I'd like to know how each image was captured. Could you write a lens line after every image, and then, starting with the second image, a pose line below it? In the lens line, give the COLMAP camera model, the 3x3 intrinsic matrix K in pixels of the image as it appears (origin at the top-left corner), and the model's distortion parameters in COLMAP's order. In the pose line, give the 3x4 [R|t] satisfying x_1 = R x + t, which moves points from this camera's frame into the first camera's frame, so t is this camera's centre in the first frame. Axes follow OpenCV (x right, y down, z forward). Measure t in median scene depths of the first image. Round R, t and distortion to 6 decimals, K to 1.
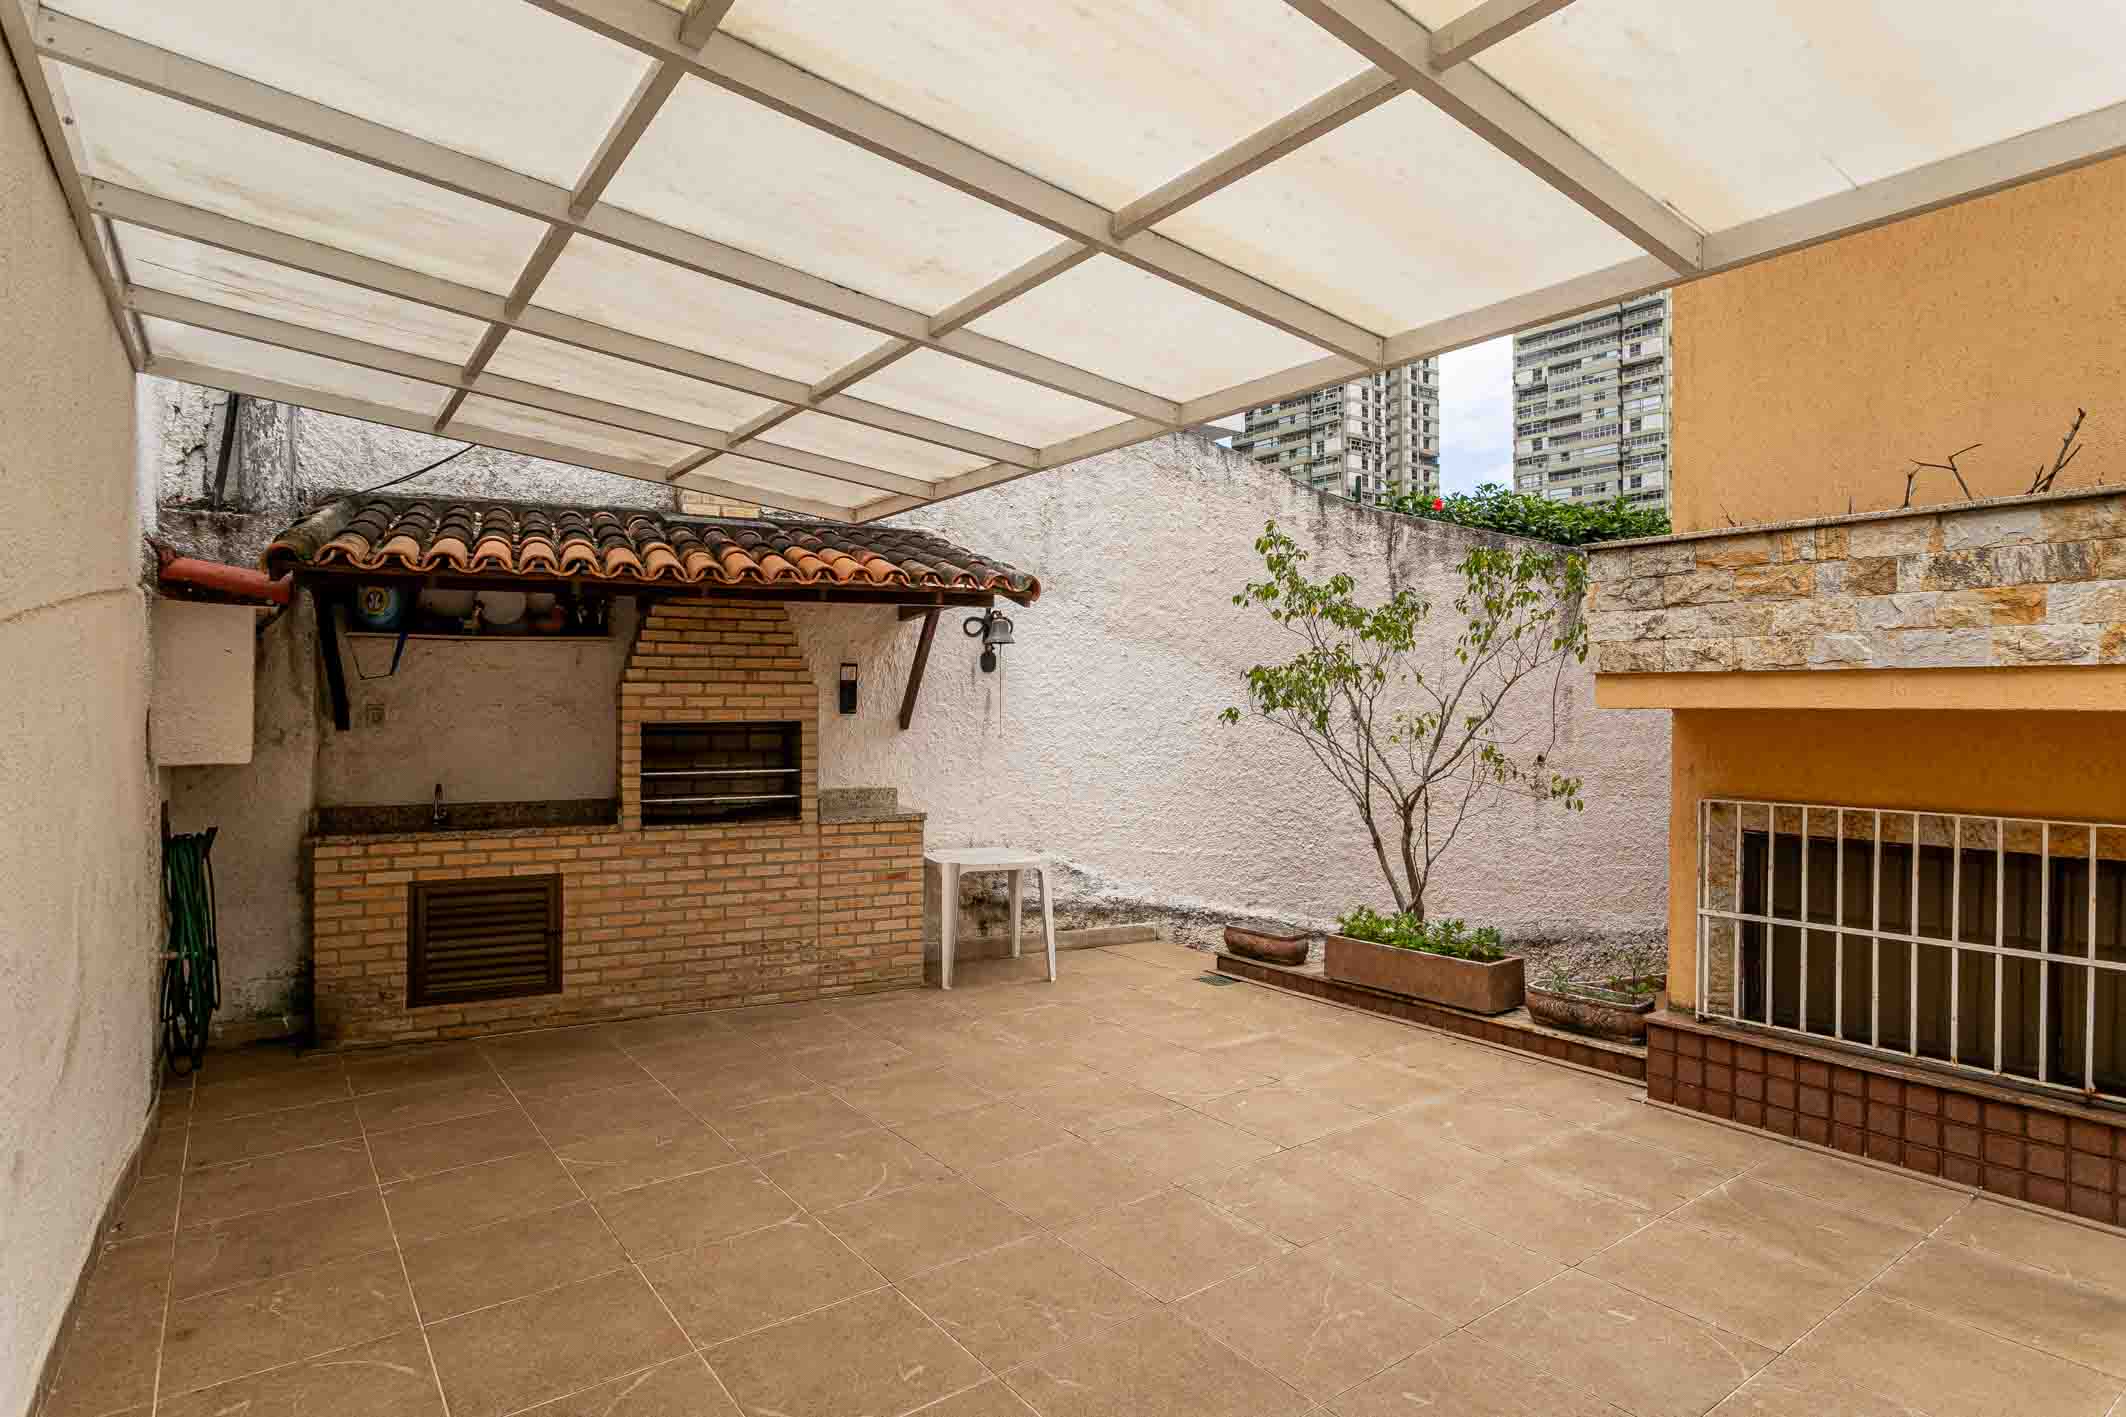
lens RADIAL K [[1127.8, 0, 1073.1], [0, 1127.8, 700.8], [0, 0, 1]] dist [-0.005122, 0.001670]
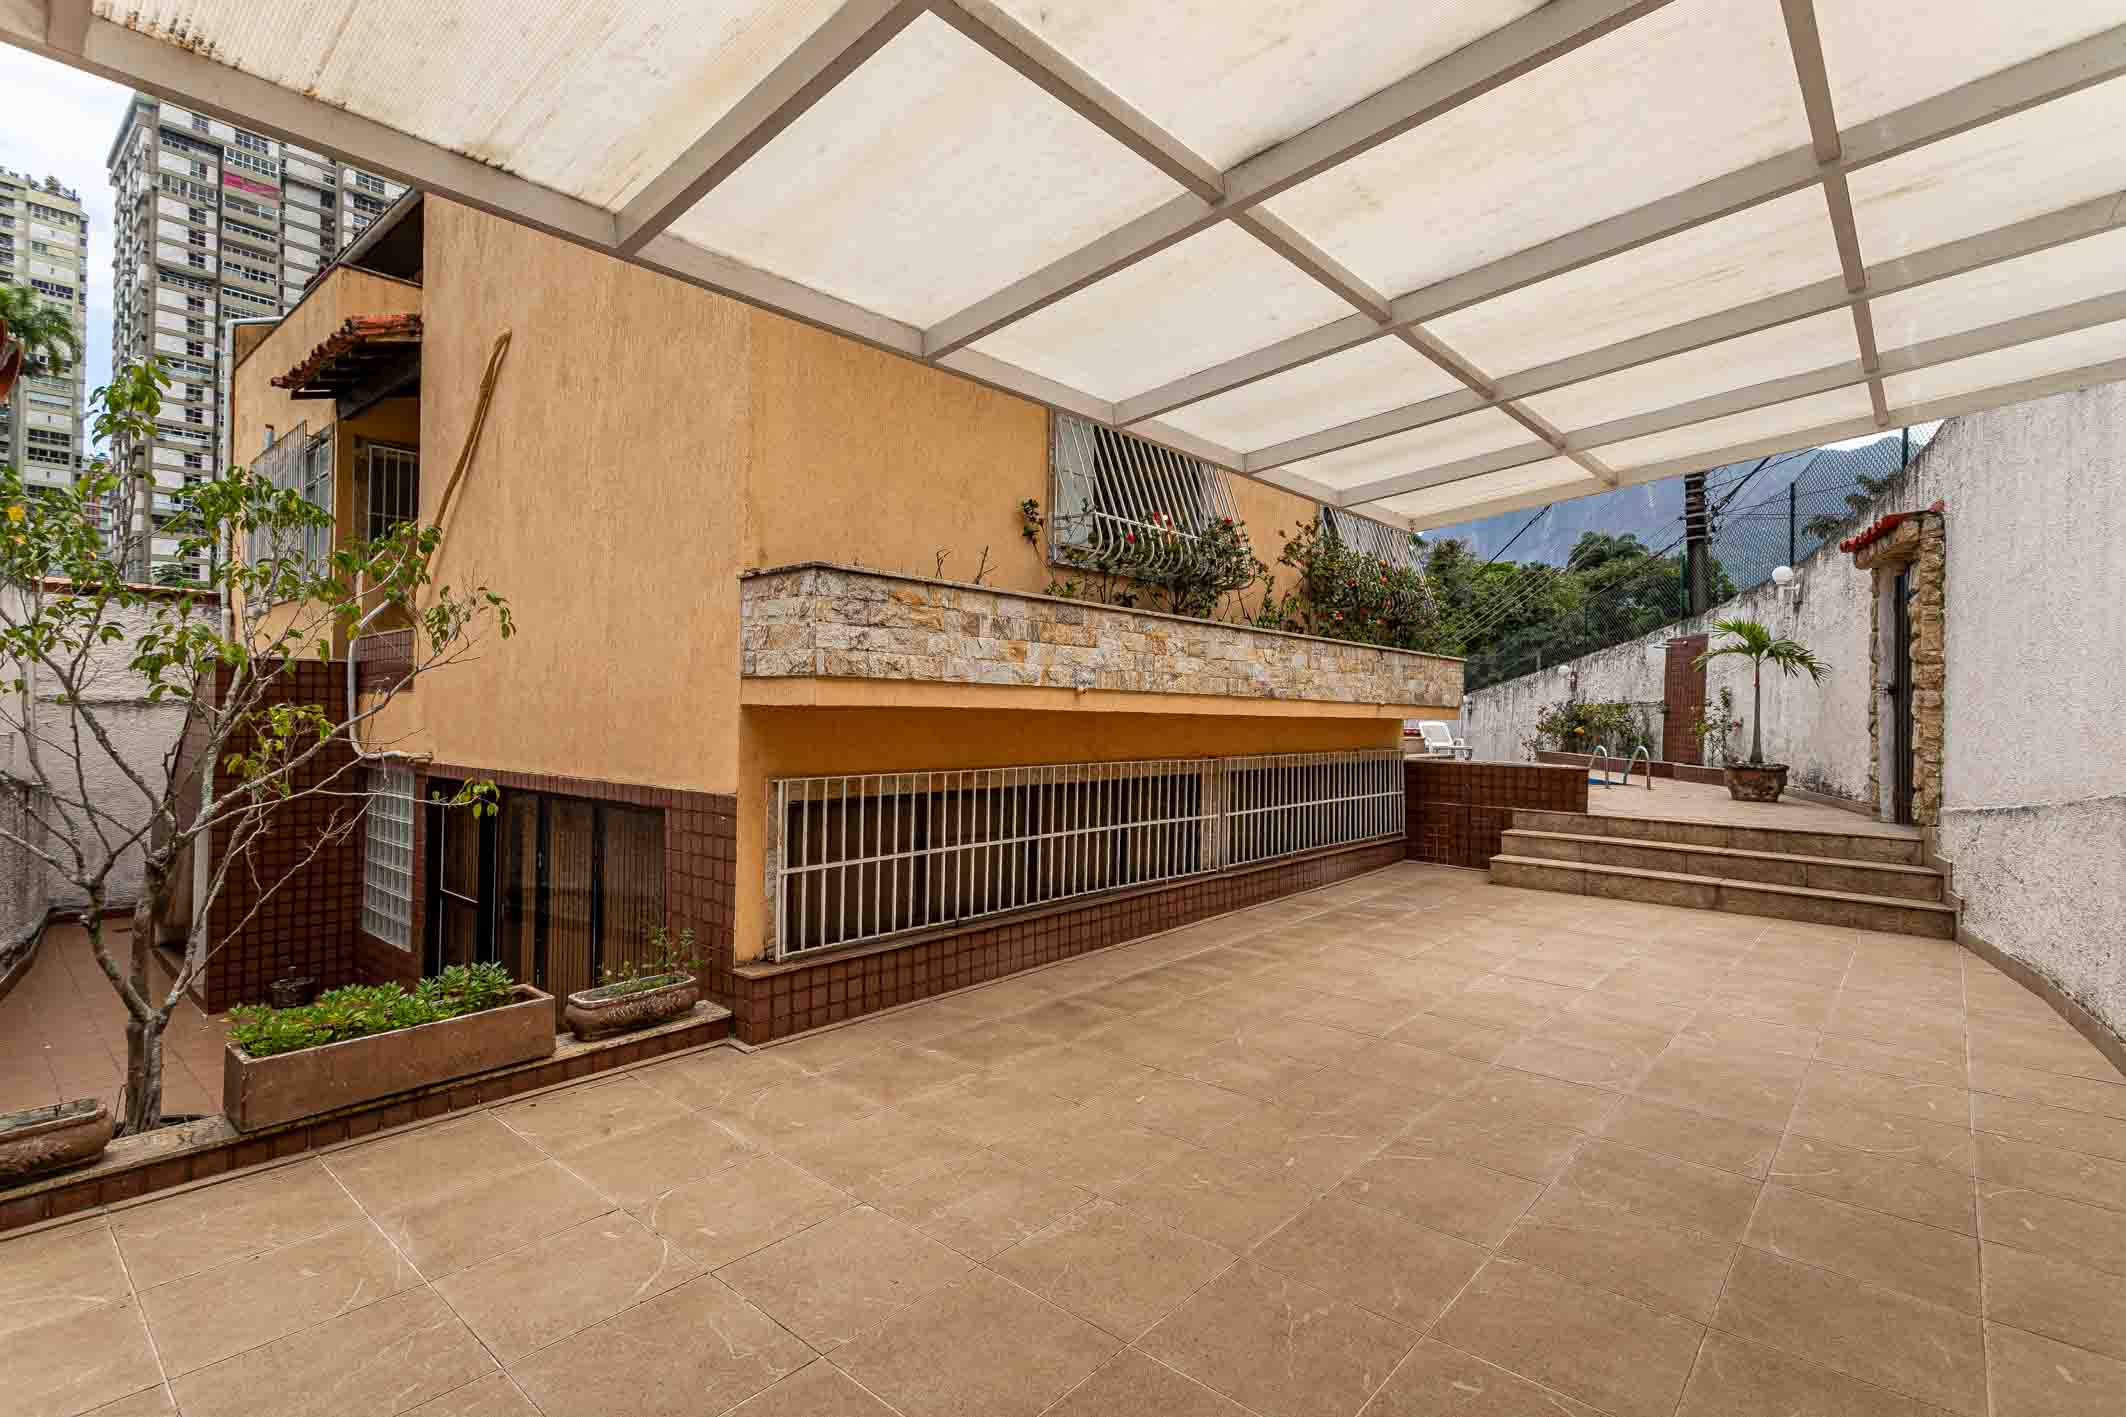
lens RADIAL K [[1005.1, 0, 1059.4], [0, 1005.1, 706.9], [0, 0, 1]] dist [0.000977, 0.001251]
pose [[-0.213546, 0.000130, 0.976933, -0.460440], [-0.018653, 0.999817, -0.004210, 0.006274], [-0.976755, -0.019122, -0.213505, 0.768627]]
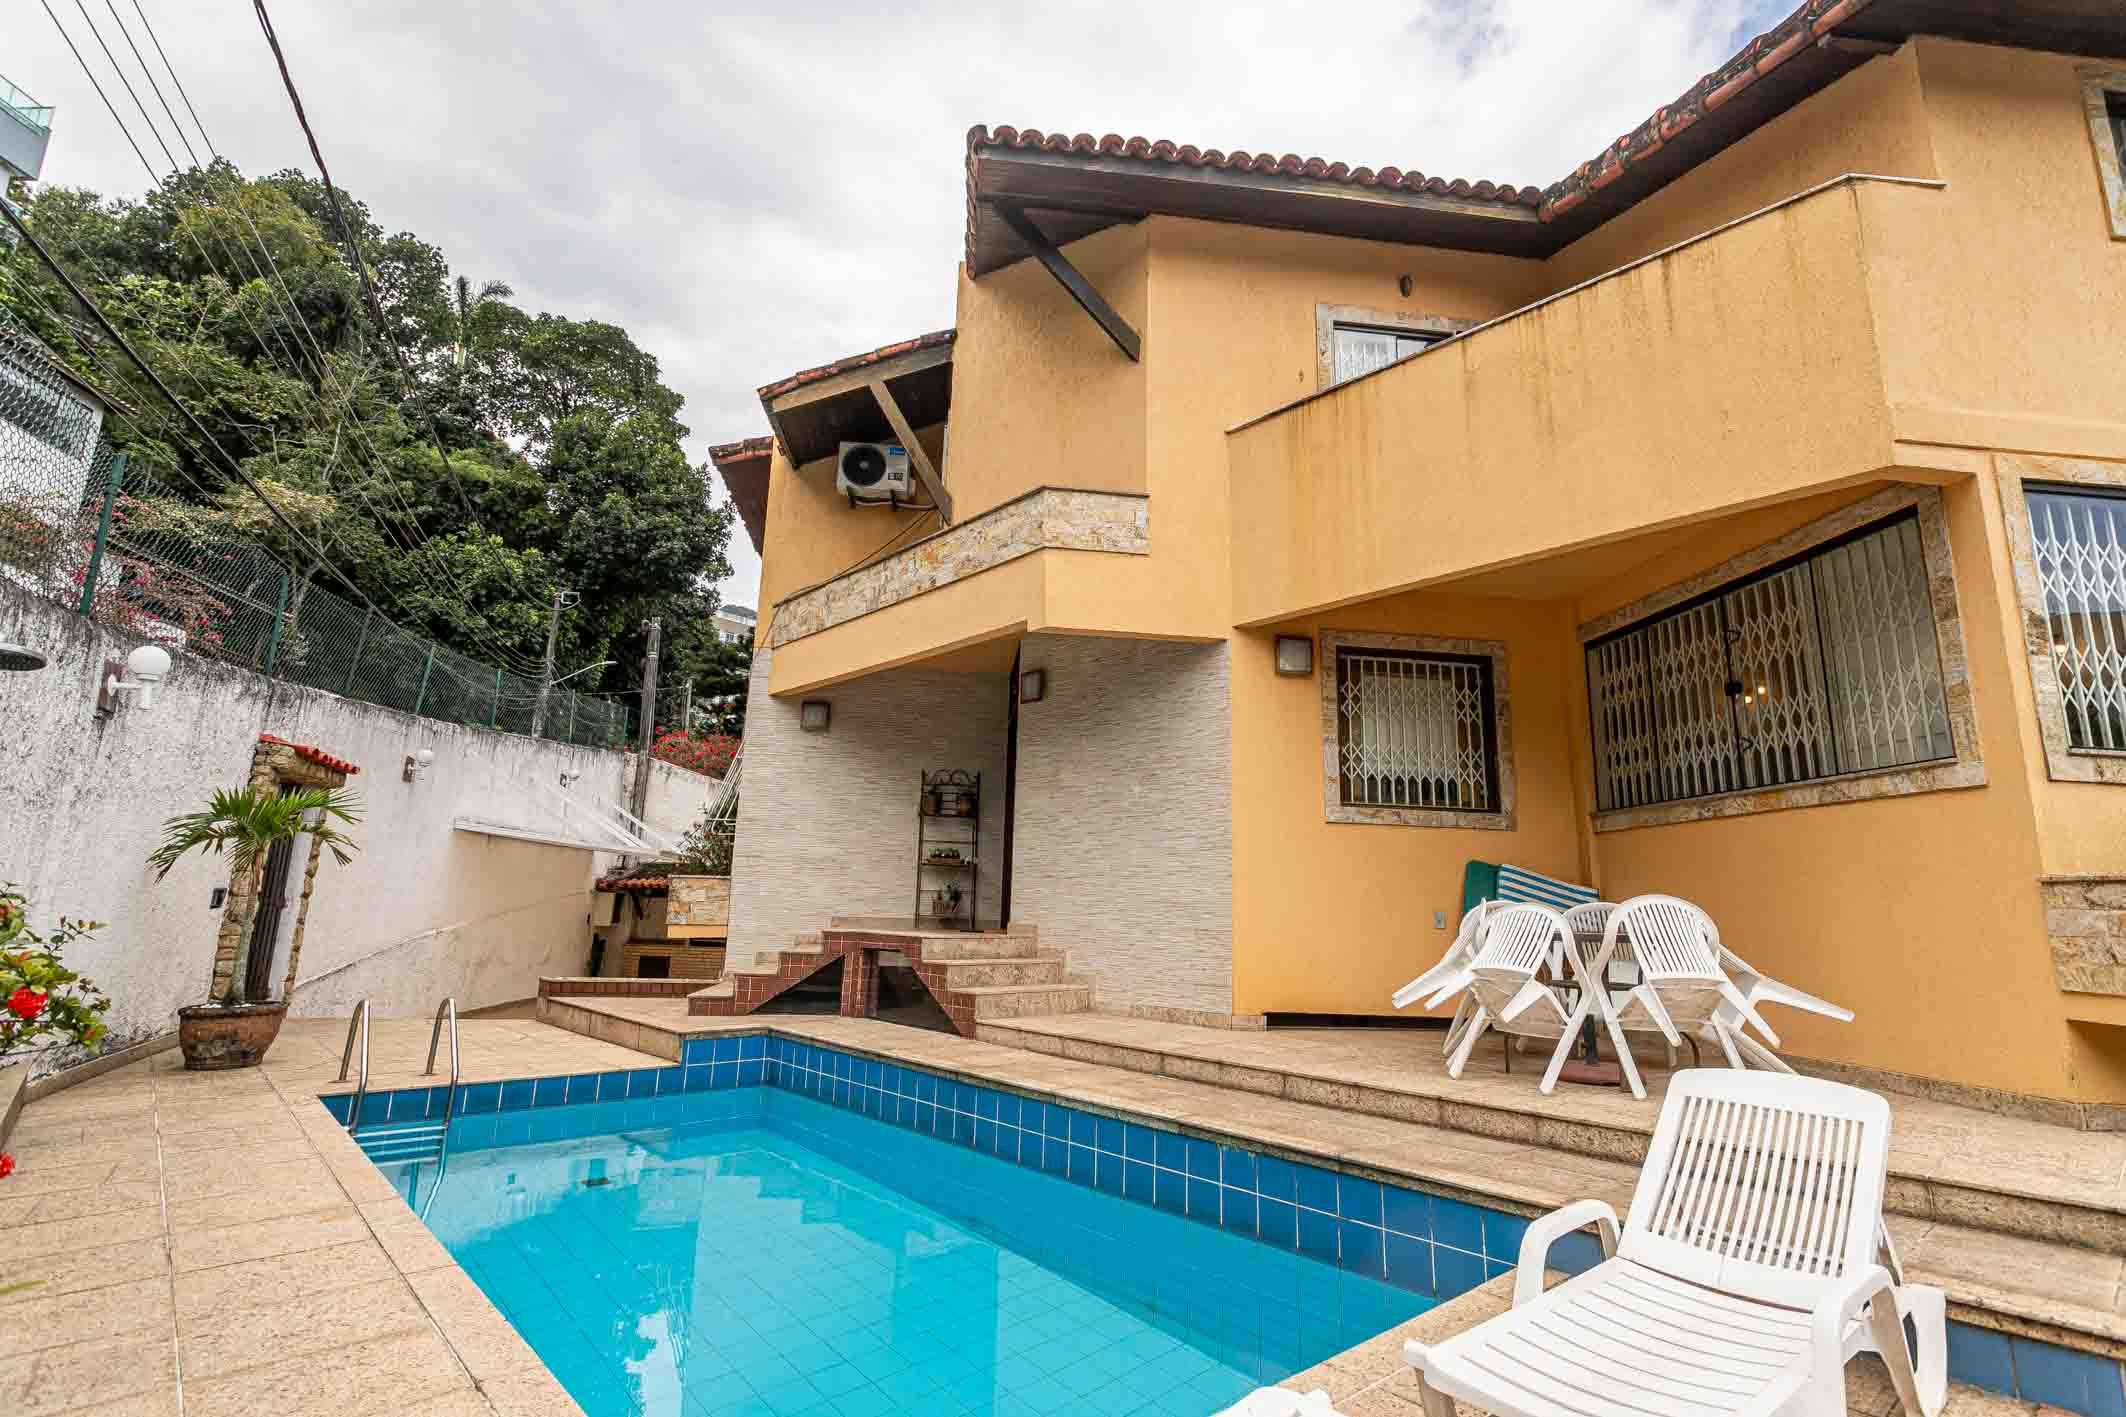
lens RADIAL K [[1005.1, 0, 1061.8], [0, 1005.1, 701.1], [0, 0, 1]] dist [0.000977, 0.001251]
pose [[0.867032, -0.070311, -0.493267, 2.839341], [-0.033919, 0.979368, -0.199220, -0.084786], [0.497097, 0.189462, 0.846758, -1.687753]]
